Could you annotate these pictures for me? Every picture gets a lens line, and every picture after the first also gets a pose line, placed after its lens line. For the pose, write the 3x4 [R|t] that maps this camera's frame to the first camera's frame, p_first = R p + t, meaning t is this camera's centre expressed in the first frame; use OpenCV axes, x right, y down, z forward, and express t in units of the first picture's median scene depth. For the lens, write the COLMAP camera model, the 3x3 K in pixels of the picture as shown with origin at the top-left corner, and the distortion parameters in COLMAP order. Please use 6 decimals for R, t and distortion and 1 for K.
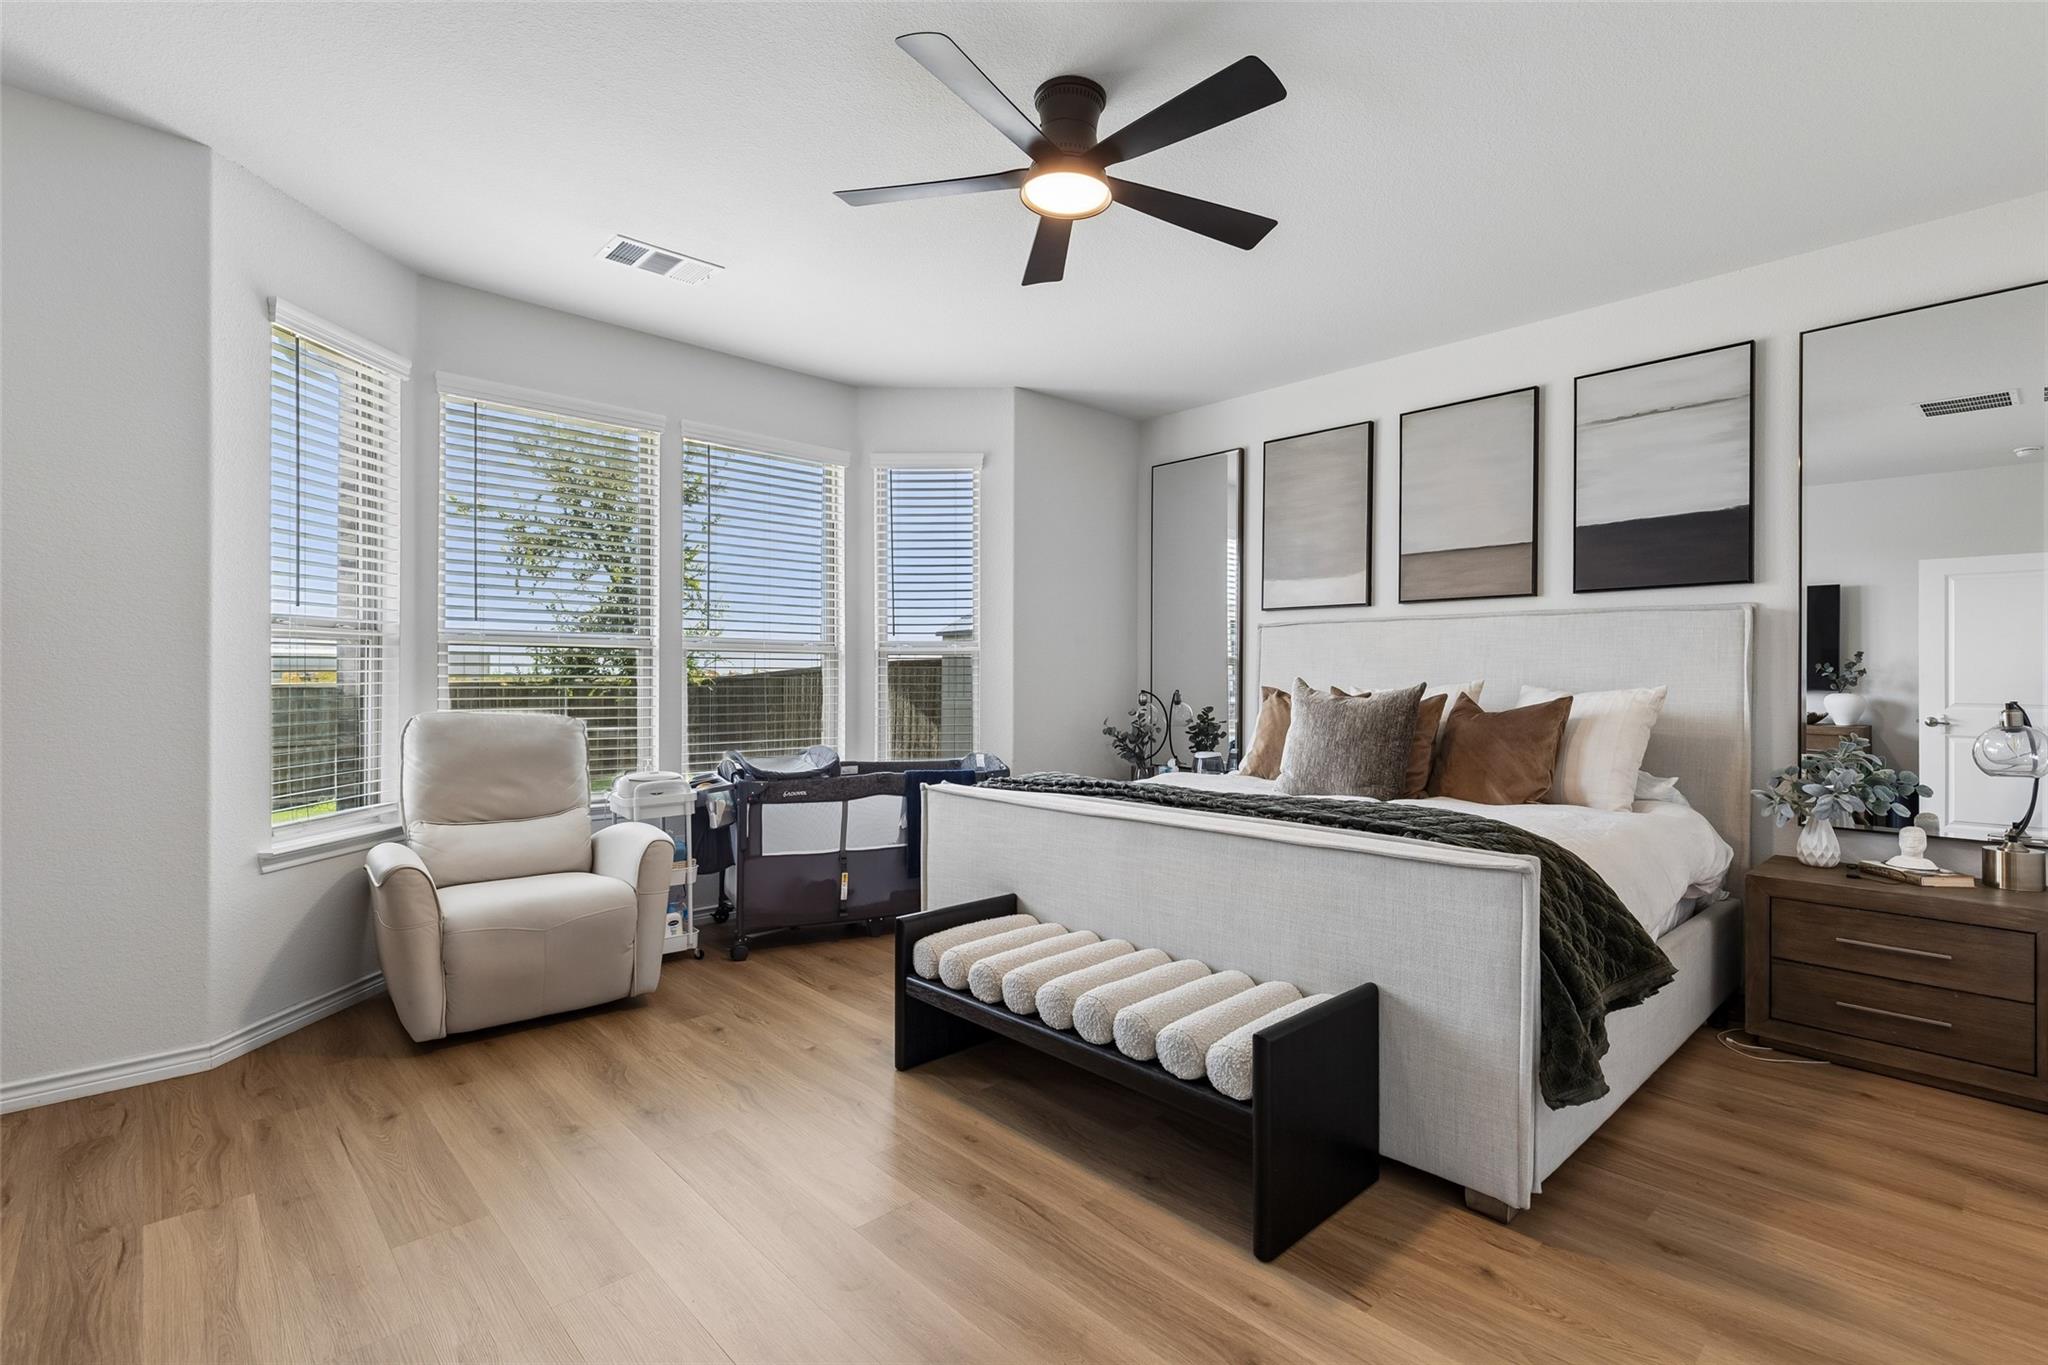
lens RADIAL K [[926.5, 0, 1039.0], [0, 926.5, 685.2], [0, 0, 1]] dist [0.001310, 0.000096]
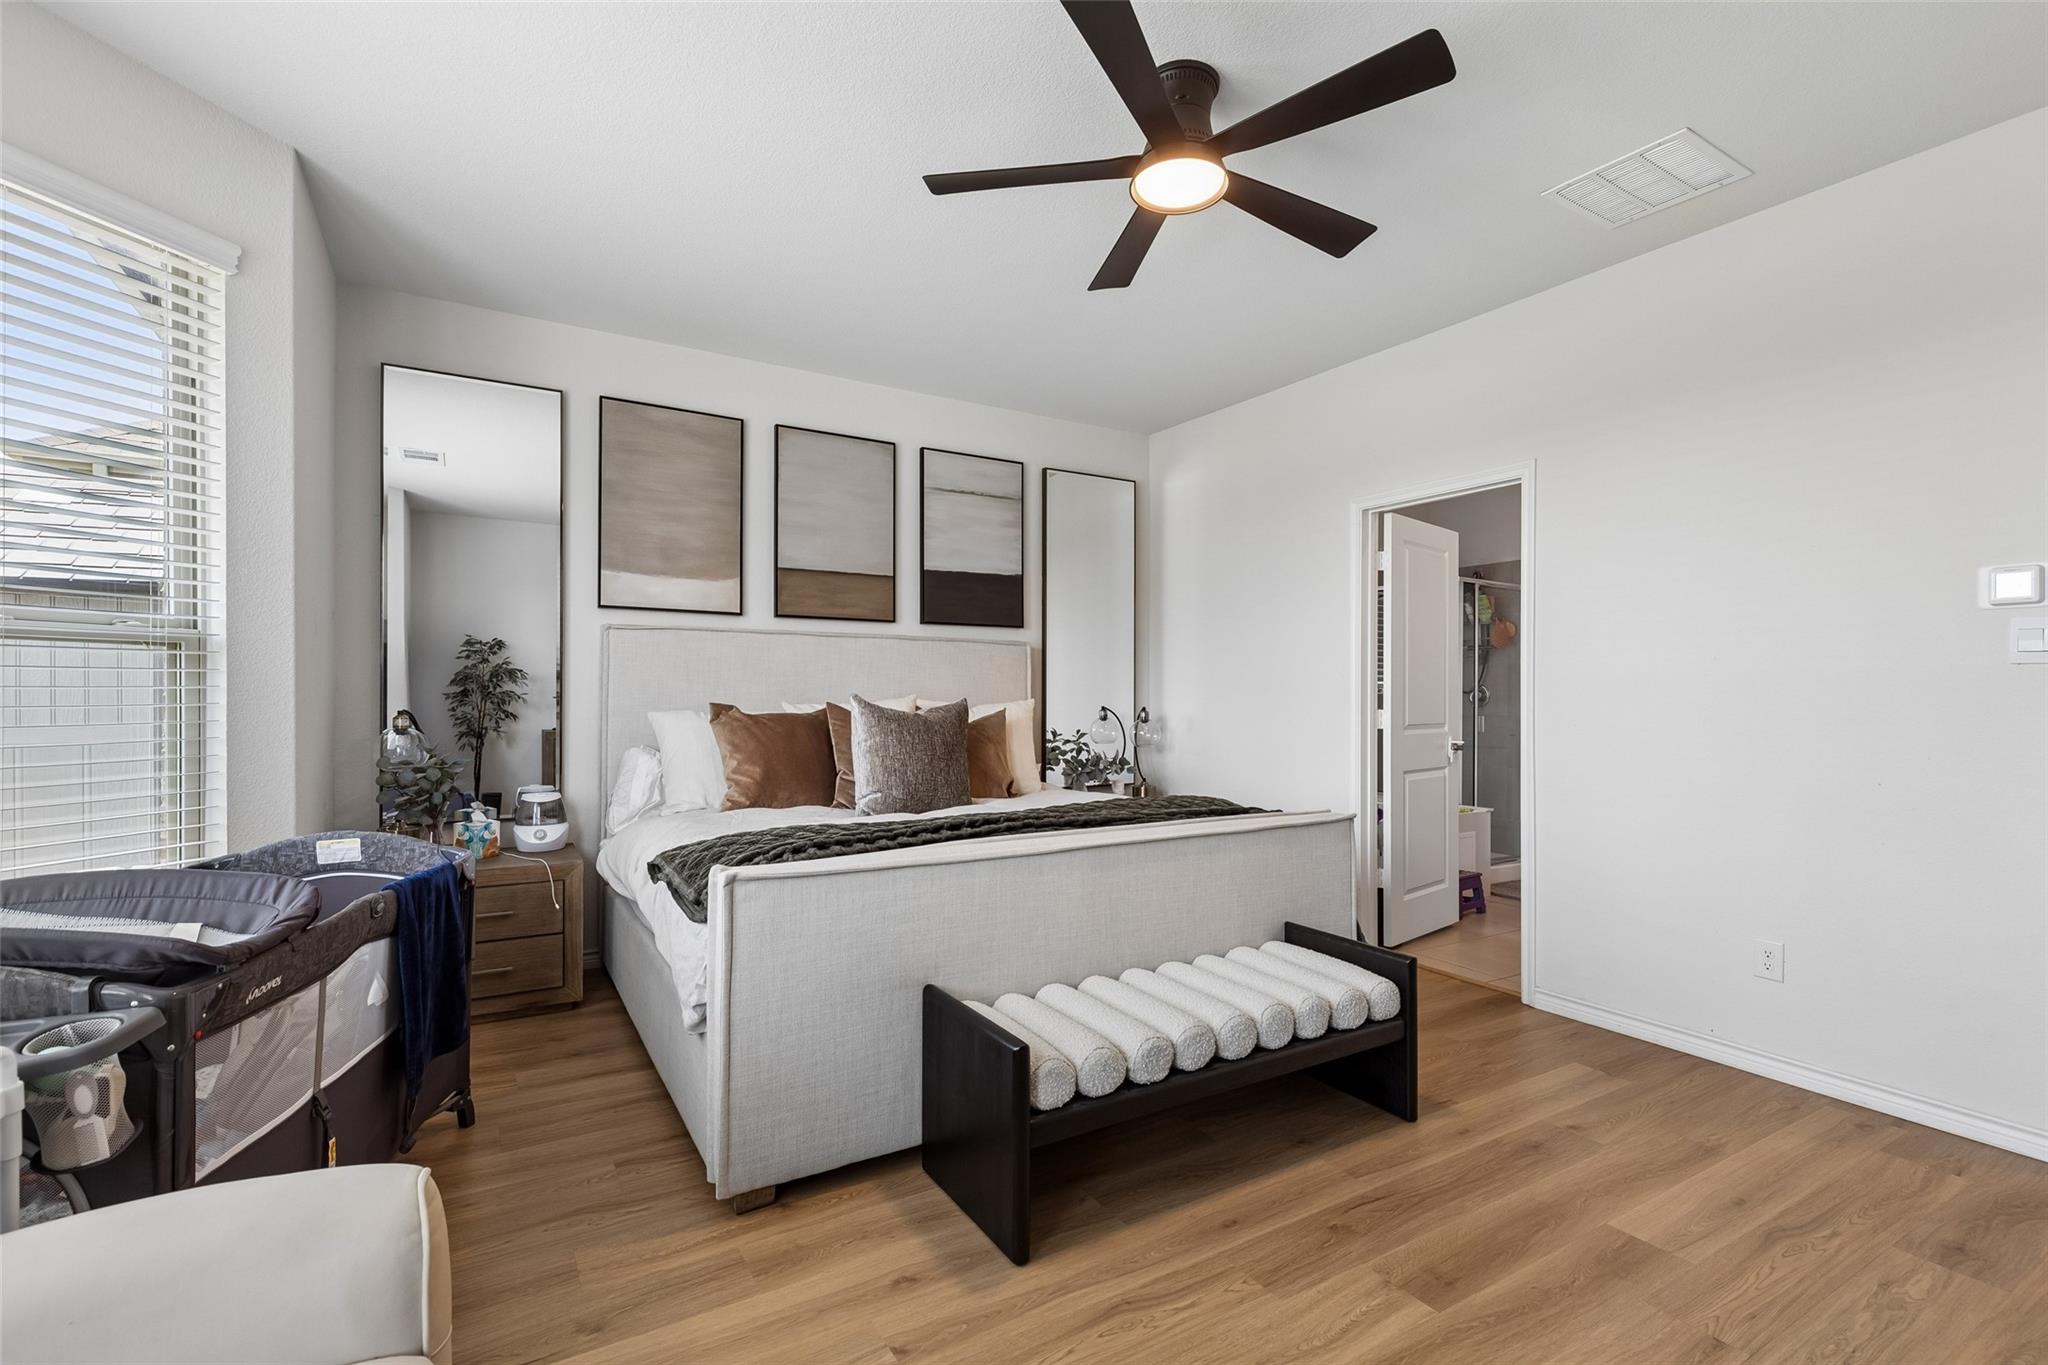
lens RADIAL K [[926.5, 0, 1039.0], [0, 926.5, 685.2], [0, 0, 1]] dist [0.001310, 0.000096]
pose [[0.216542, 0.005181, 0.976259, -0.585652], [0.002936, 0.999978, -0.005958, -0.010034], [-0.976269, 0.004156, 0.216522, 0.591632]]
